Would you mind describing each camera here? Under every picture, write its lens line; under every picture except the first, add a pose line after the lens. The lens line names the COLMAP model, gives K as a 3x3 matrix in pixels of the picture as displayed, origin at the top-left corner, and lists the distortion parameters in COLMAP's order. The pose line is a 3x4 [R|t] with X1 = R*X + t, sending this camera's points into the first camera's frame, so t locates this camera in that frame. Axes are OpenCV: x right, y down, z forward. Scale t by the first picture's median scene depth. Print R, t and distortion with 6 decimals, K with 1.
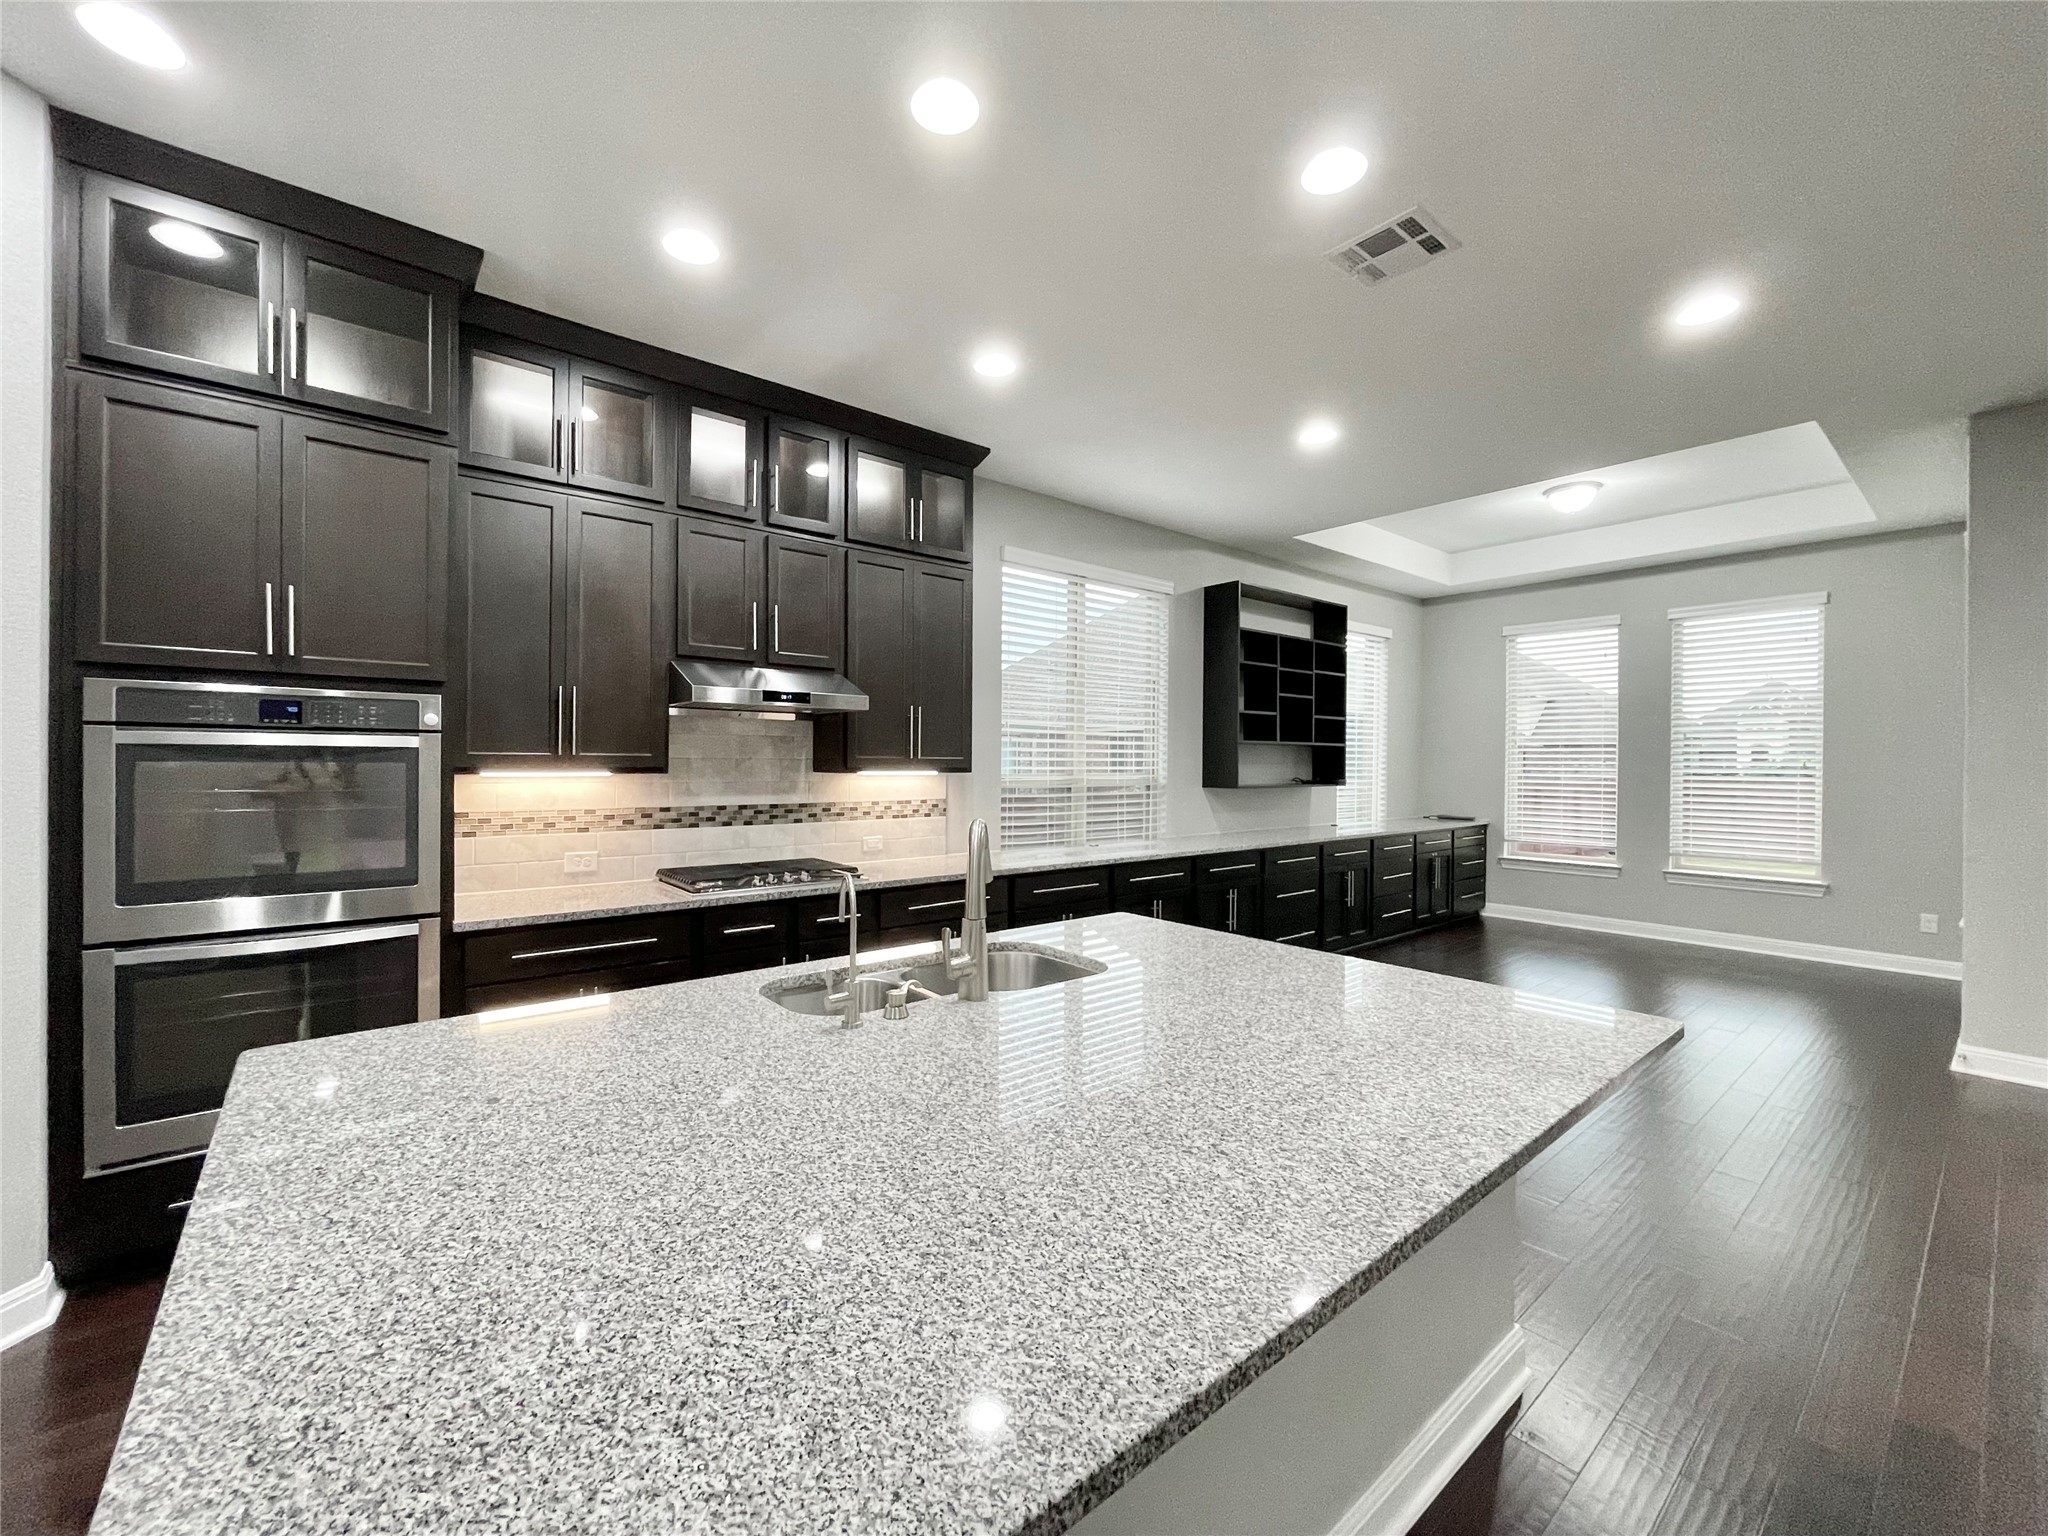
lens RADIAL K [[830.7, 0, 1013.8], [0, 830.7, 762.5], [0, 0, 1]] dist [0.001604, 0.000039]
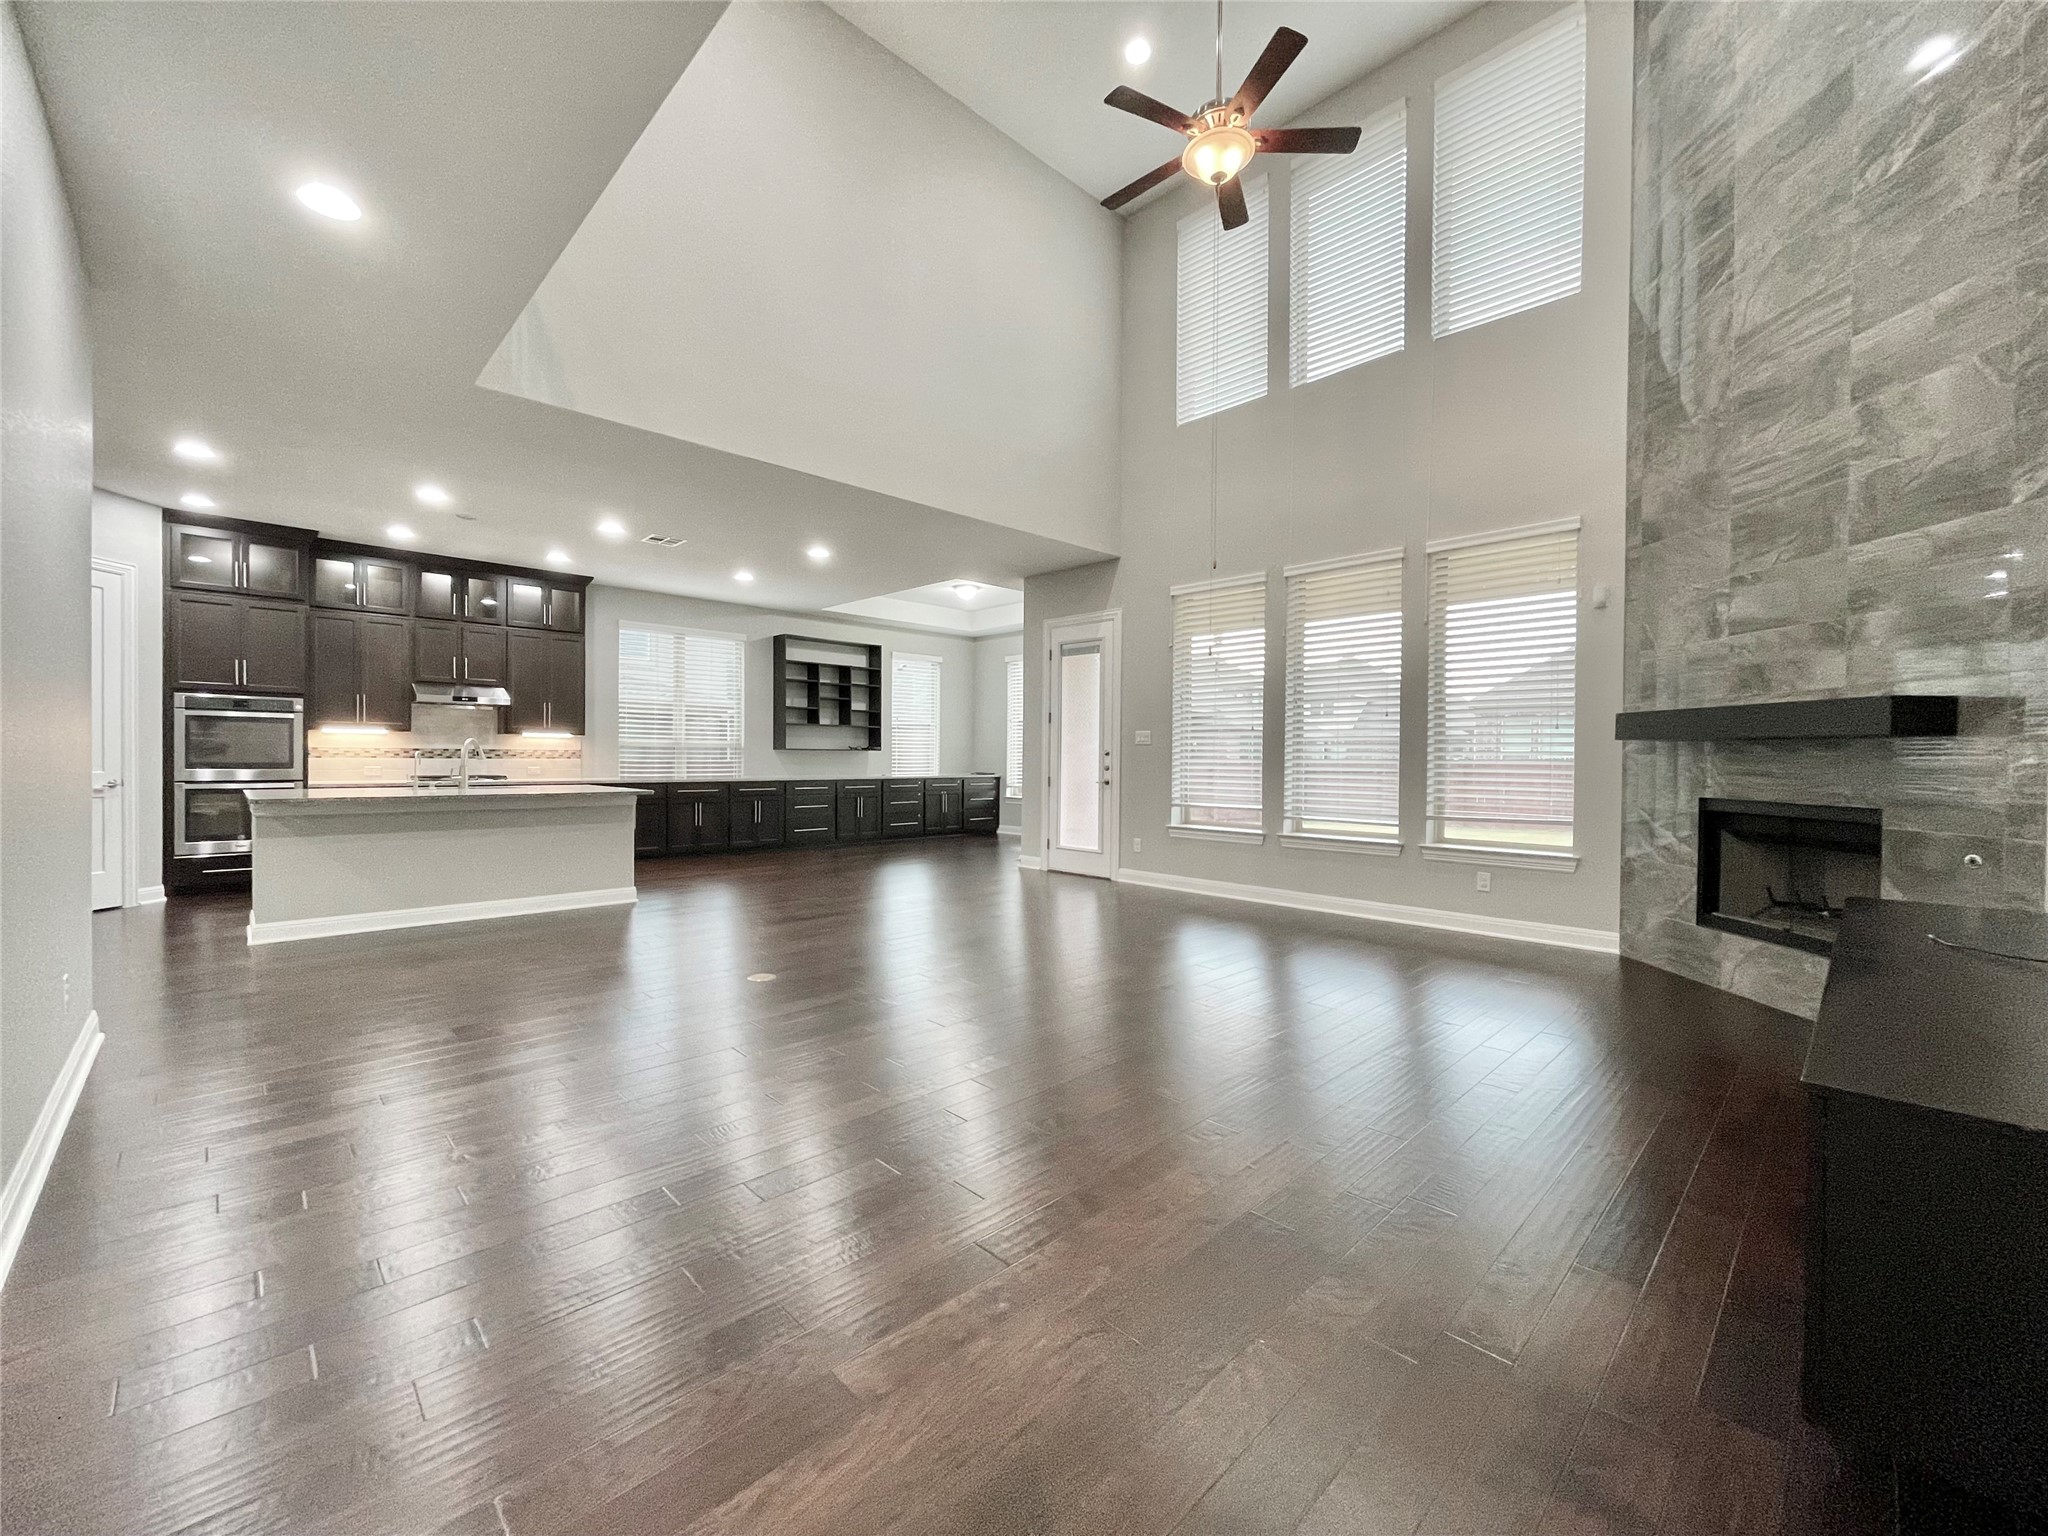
lens RADIAL K [[830.7, 0, 1013.8], [0, 830.7, 762.5], [0, 0, 1]] dist [0.001604, 0.000039]
pose [[0.996859, 0.000773, 0.079194, 0.880466], [-0.001265, 0.999980, 0.006159, 0.067155], [-0.079188, -0.006240, 0.996840, -1.180000]]
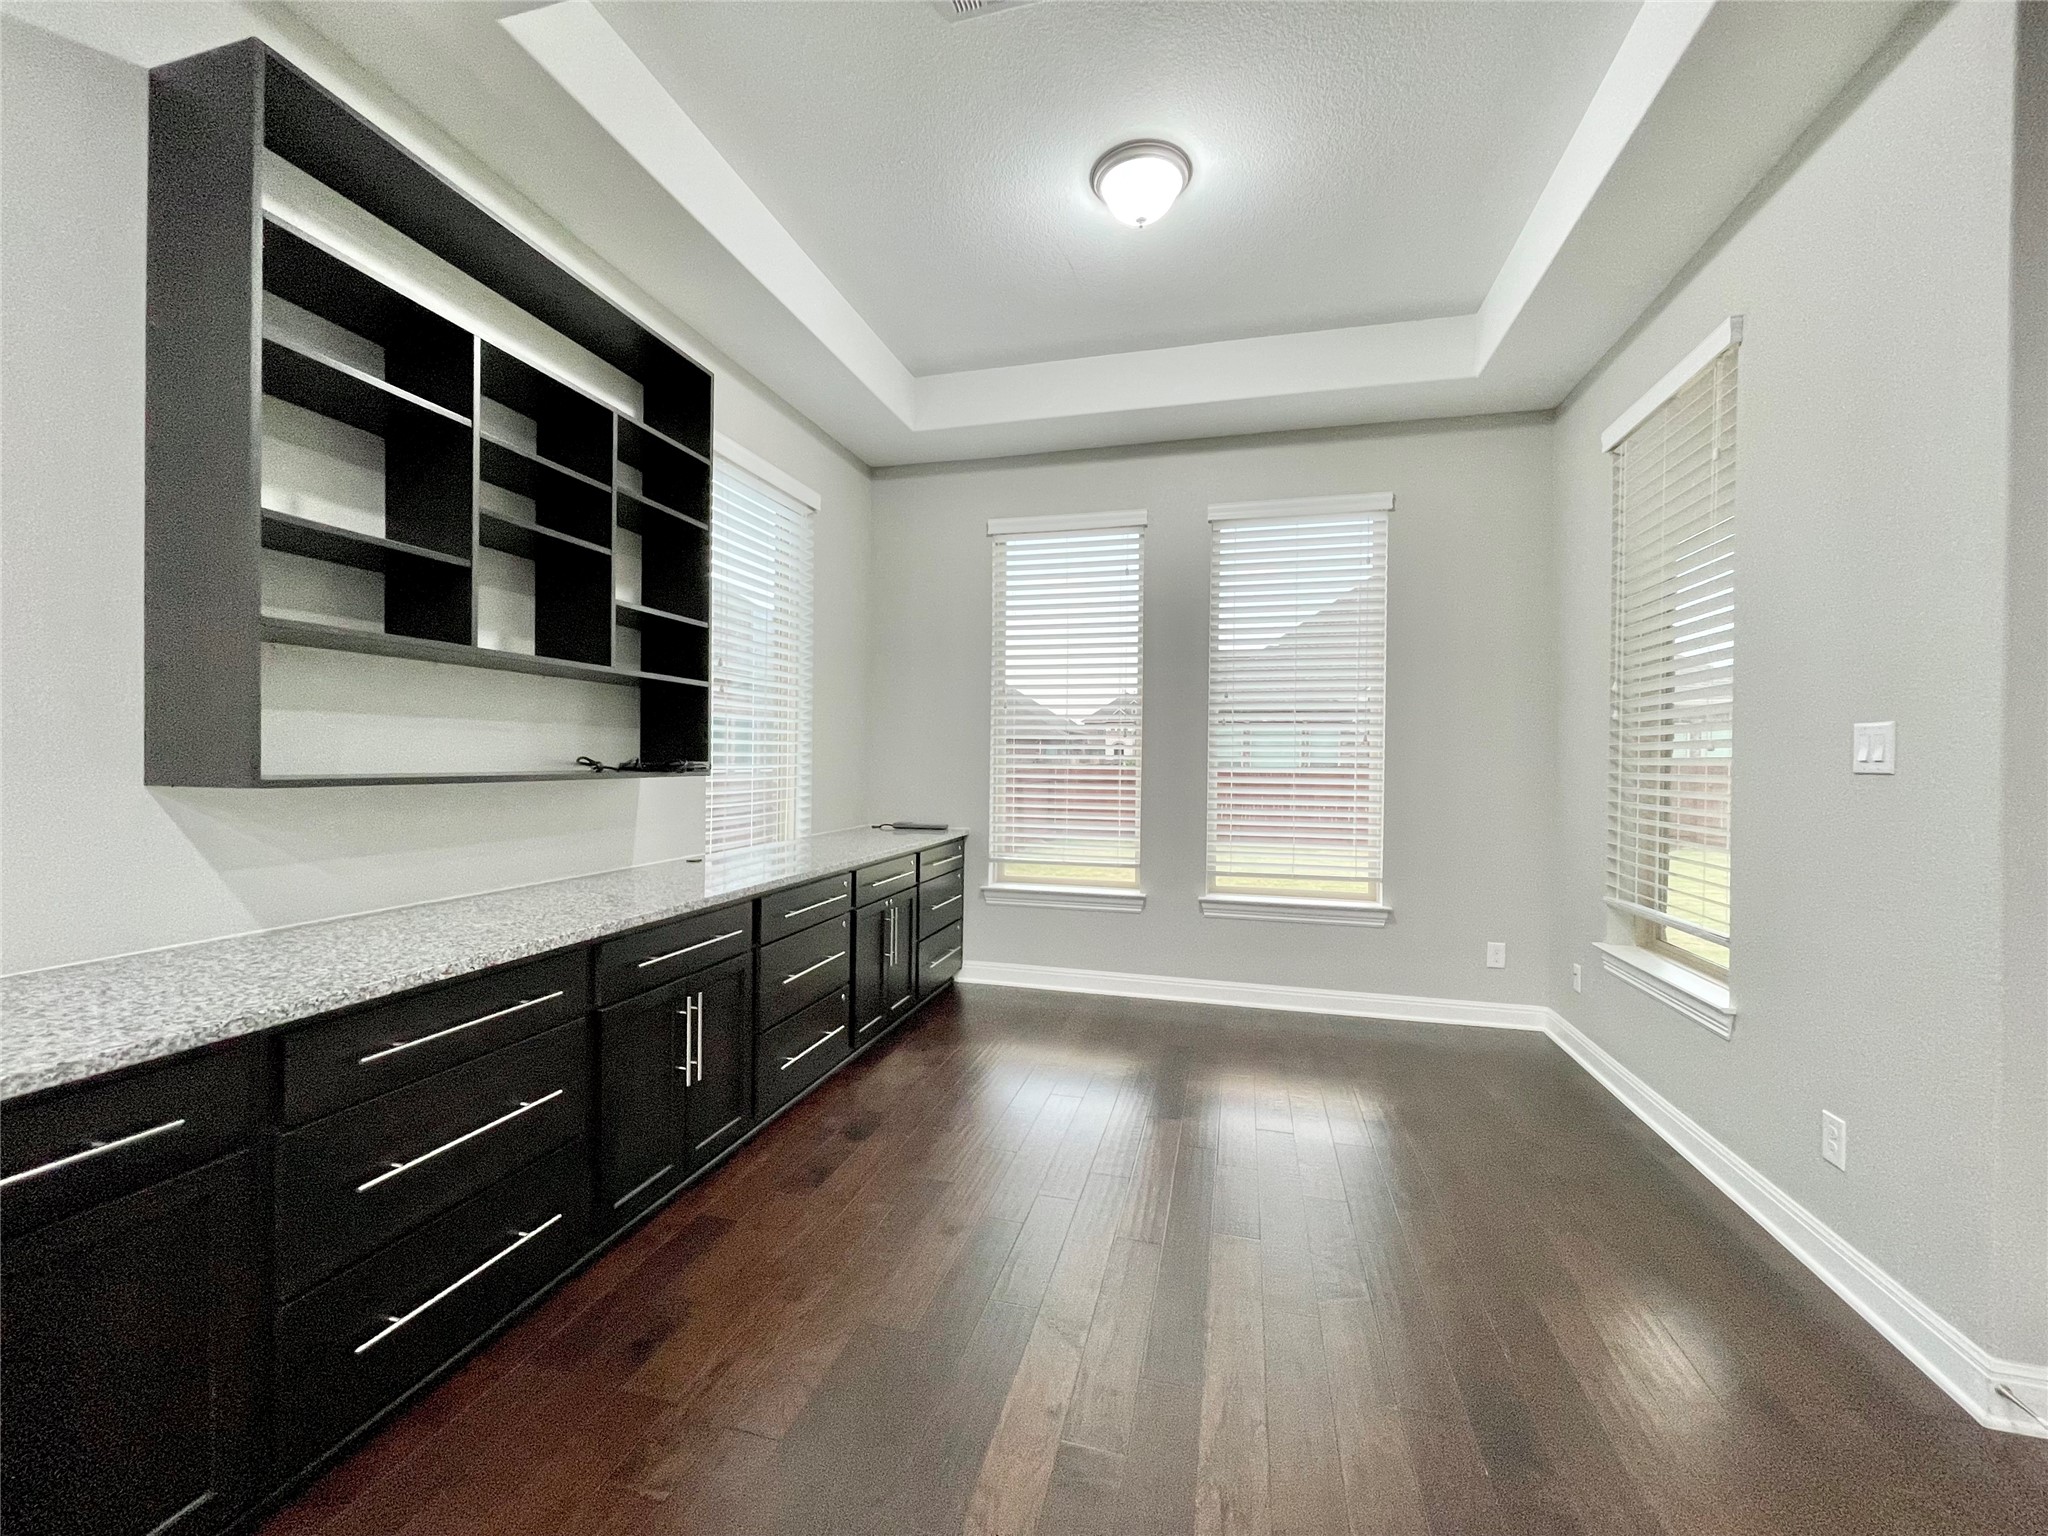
lens RADIAL K [[830.7, 0, 1013.8], [0, 830.7, 762.5], [0, 0, 1]] dist [0.001604, 0.000039]
pose [[0.815210, 0.000186, 0.579165, 0.448266], [-0.001937, 0.999995, 0.002406, 0.032267], [-0.579162, -0.003083, 0.815207, 0.886046]]
